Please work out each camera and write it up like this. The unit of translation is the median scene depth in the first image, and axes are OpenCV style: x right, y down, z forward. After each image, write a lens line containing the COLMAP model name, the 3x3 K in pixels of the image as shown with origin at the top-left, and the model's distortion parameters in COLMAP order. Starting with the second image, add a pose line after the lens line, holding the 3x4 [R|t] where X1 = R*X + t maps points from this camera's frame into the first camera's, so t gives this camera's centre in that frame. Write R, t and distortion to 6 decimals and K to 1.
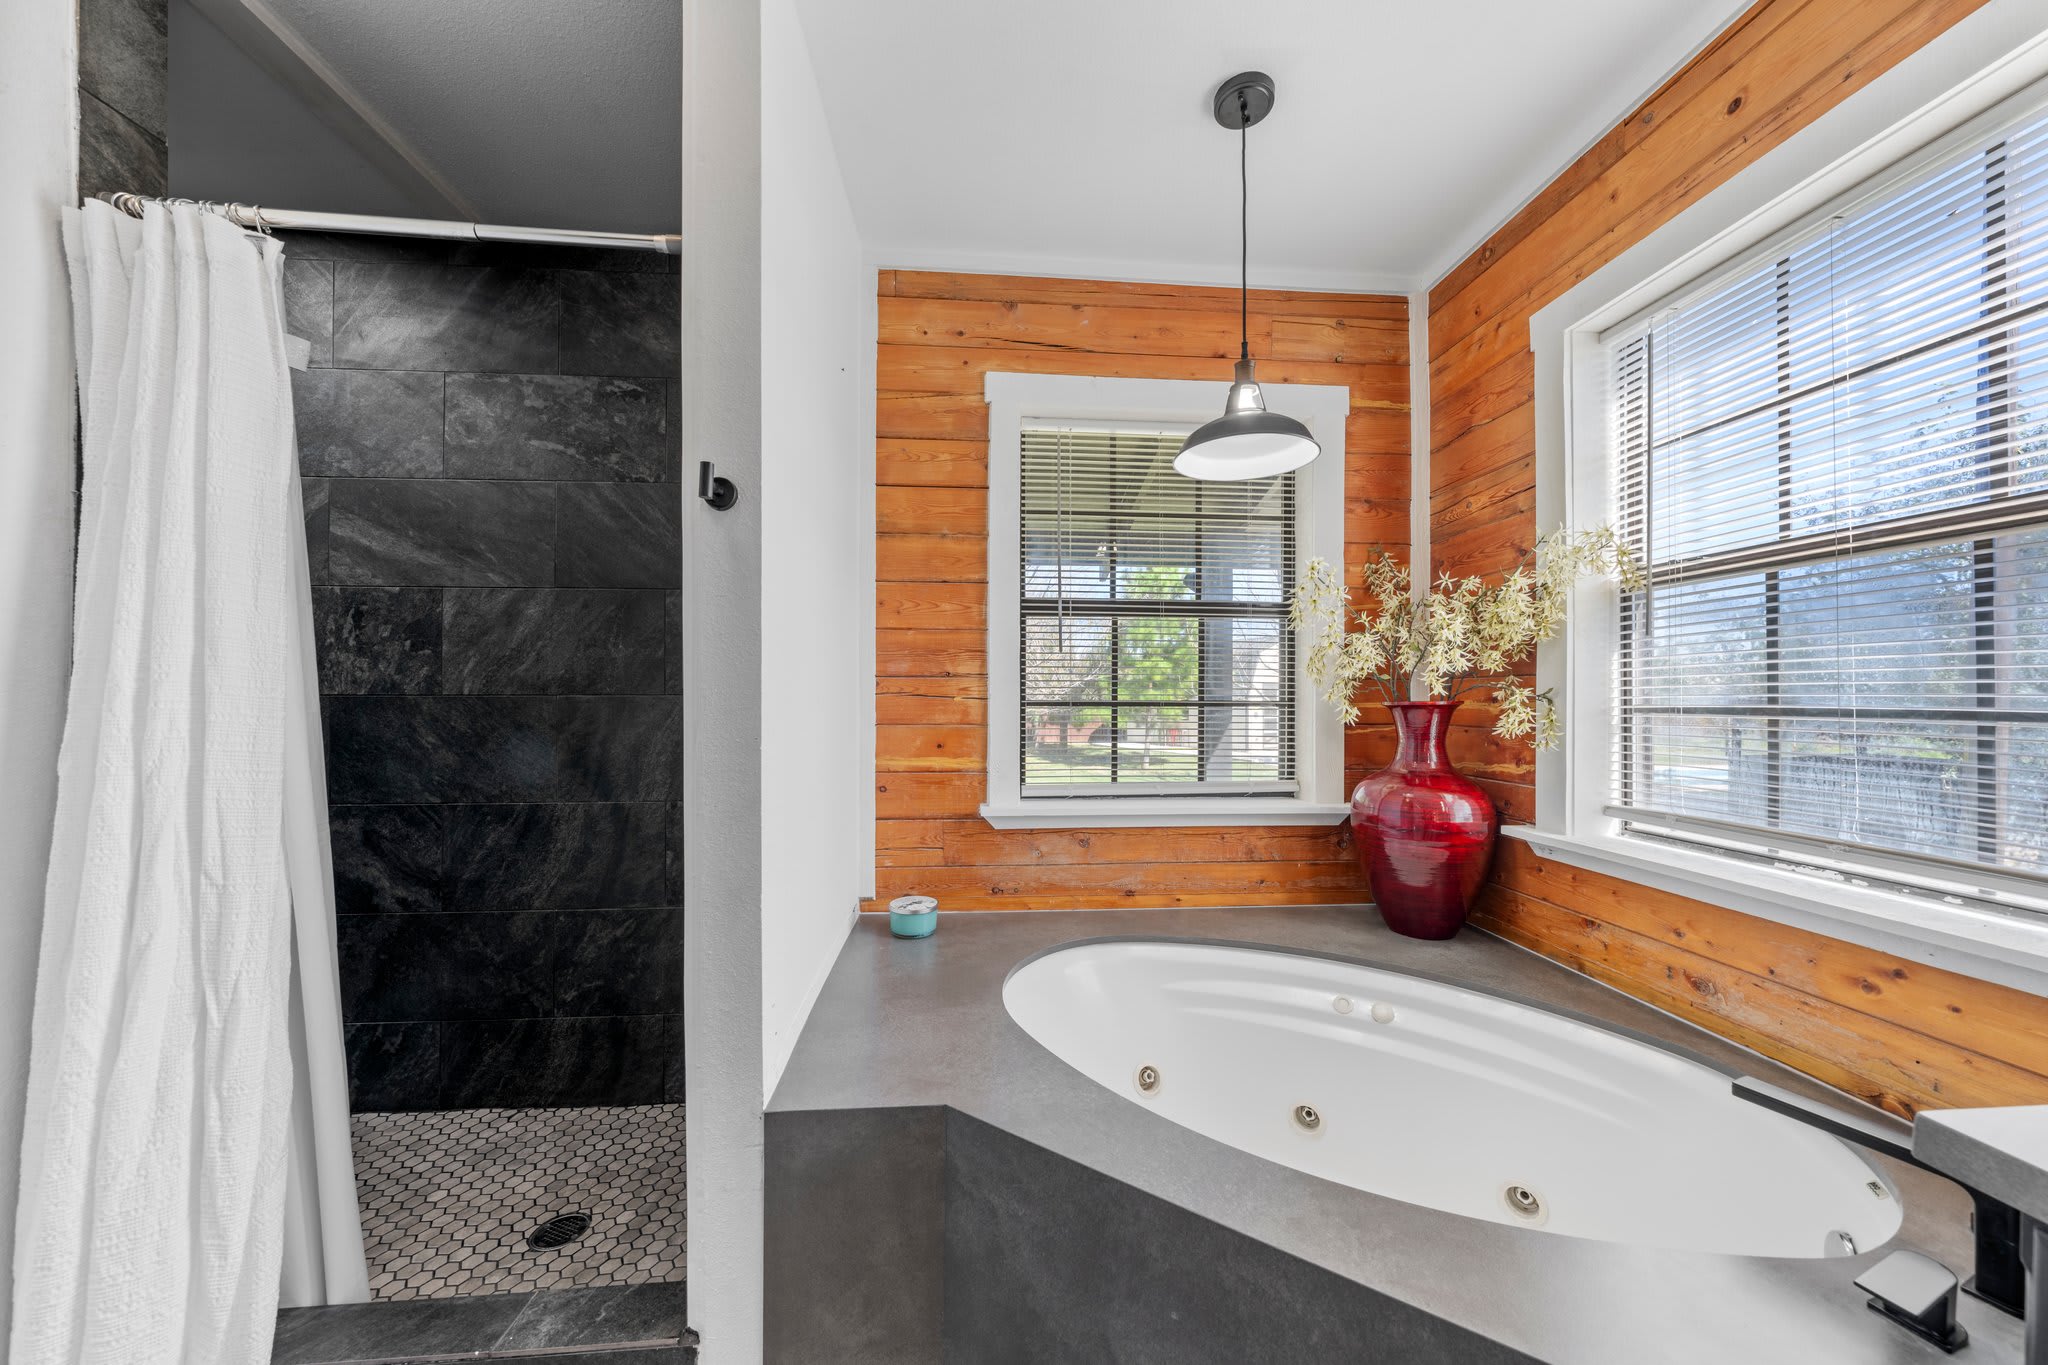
lens RADIAL K [[701.4, 0, 1023.1], [0, 701.4, 687.9], [0, 0, 1]] dist [0.000704, 0.000054]
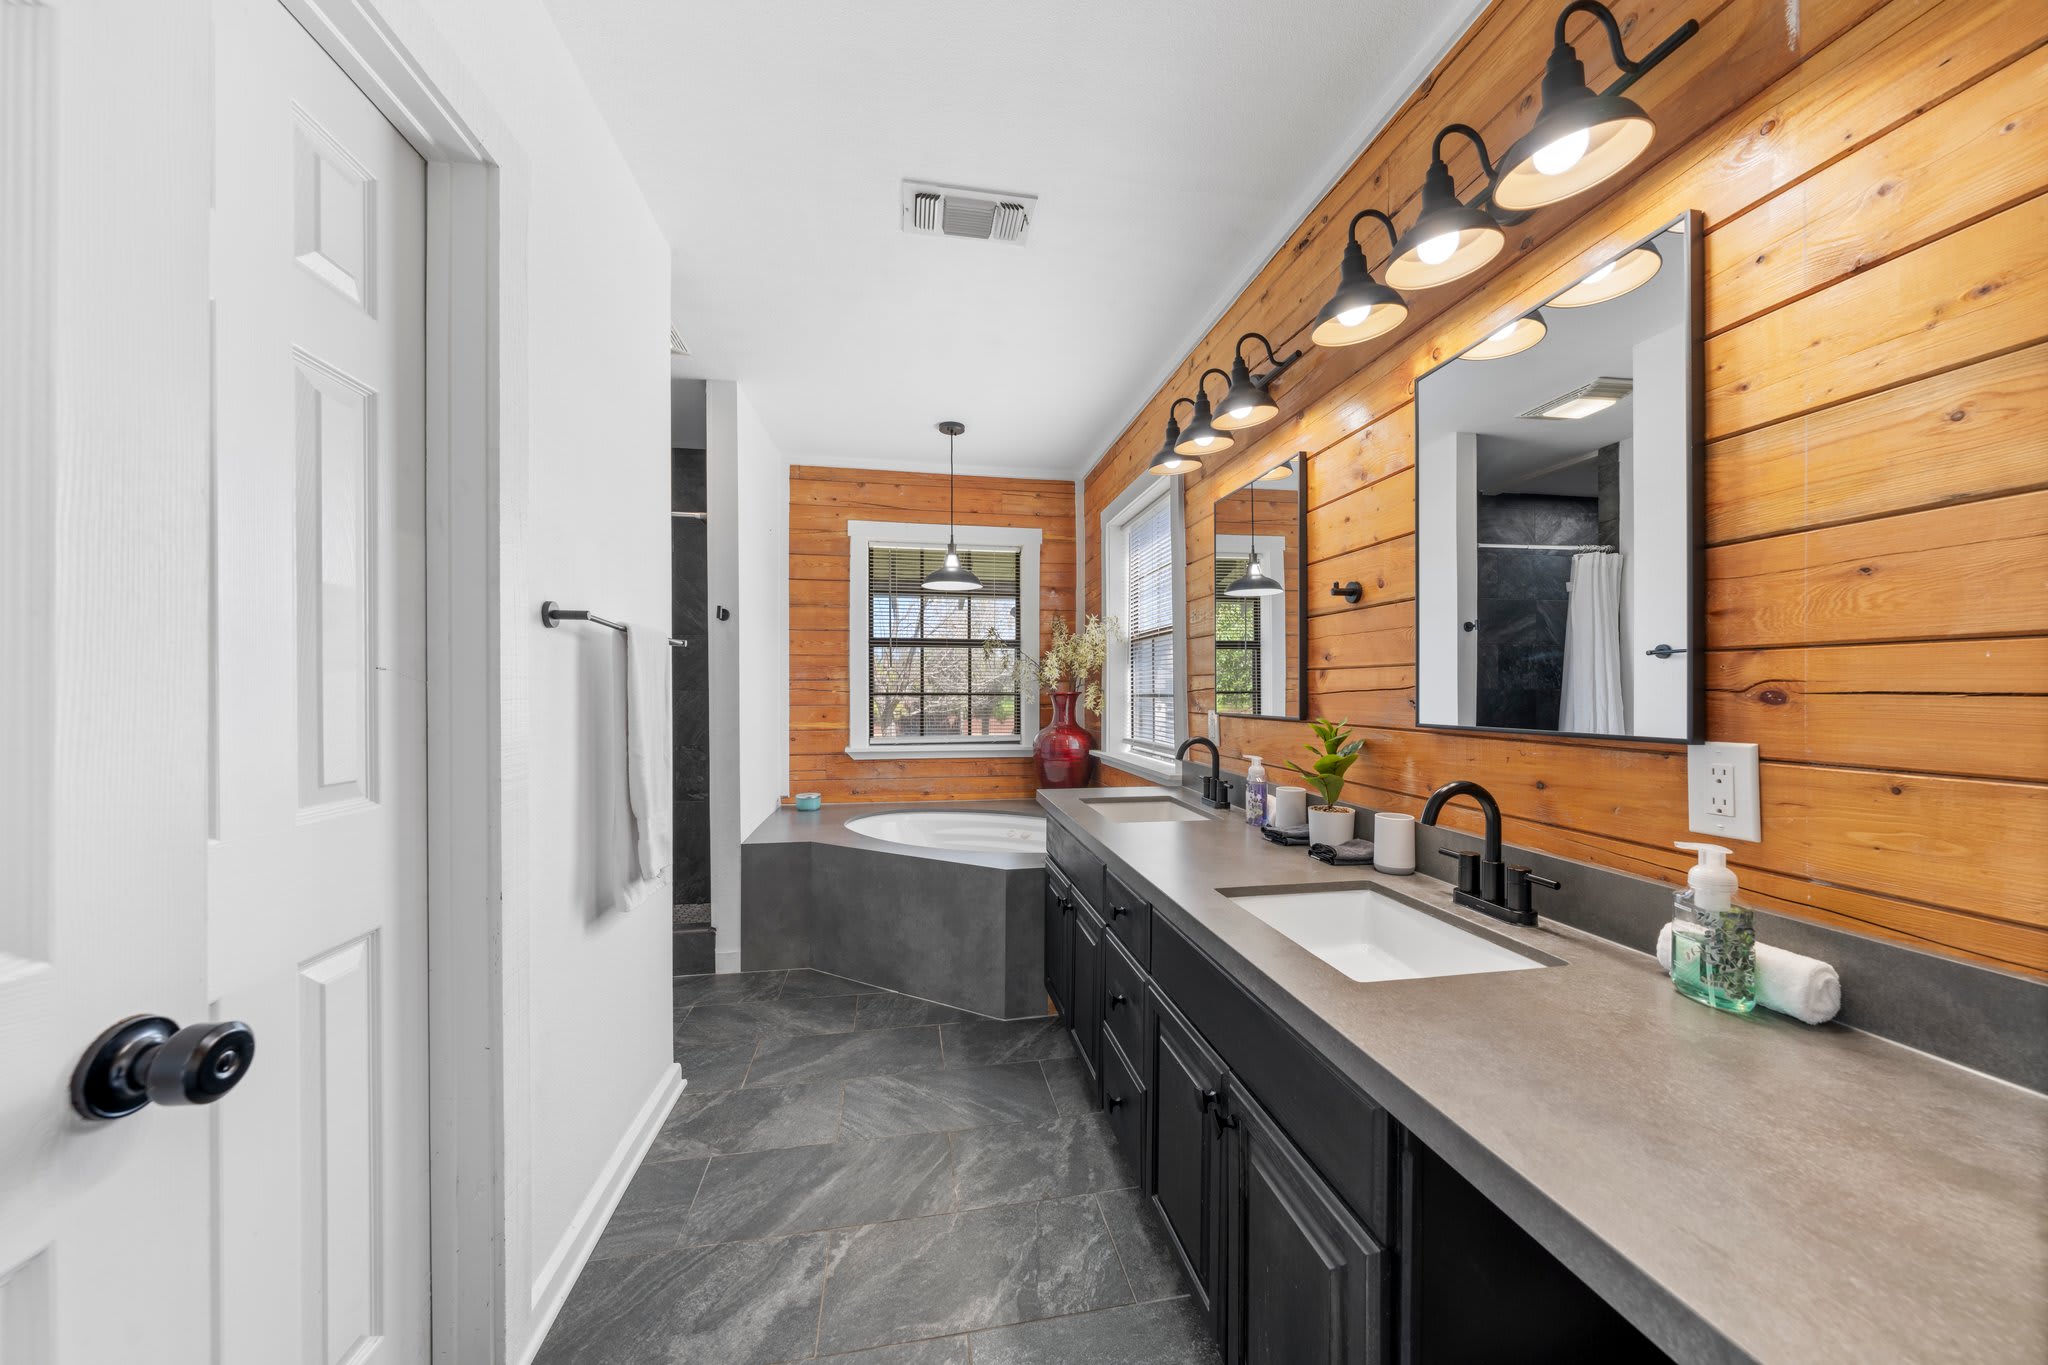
lens RADIAL K [[701.4, 0, 1025.0], [0, 701.4, 685.3], [0, 0, 1]] dist [0.000704, 0.000054]
pose [[0.995584, -0.001495, 0.093861, 0.245249], [0.000956, 0.999983, 0.005787, -0.012390], [-0.093868, -0.005671, 0.995568, -0.944403]]
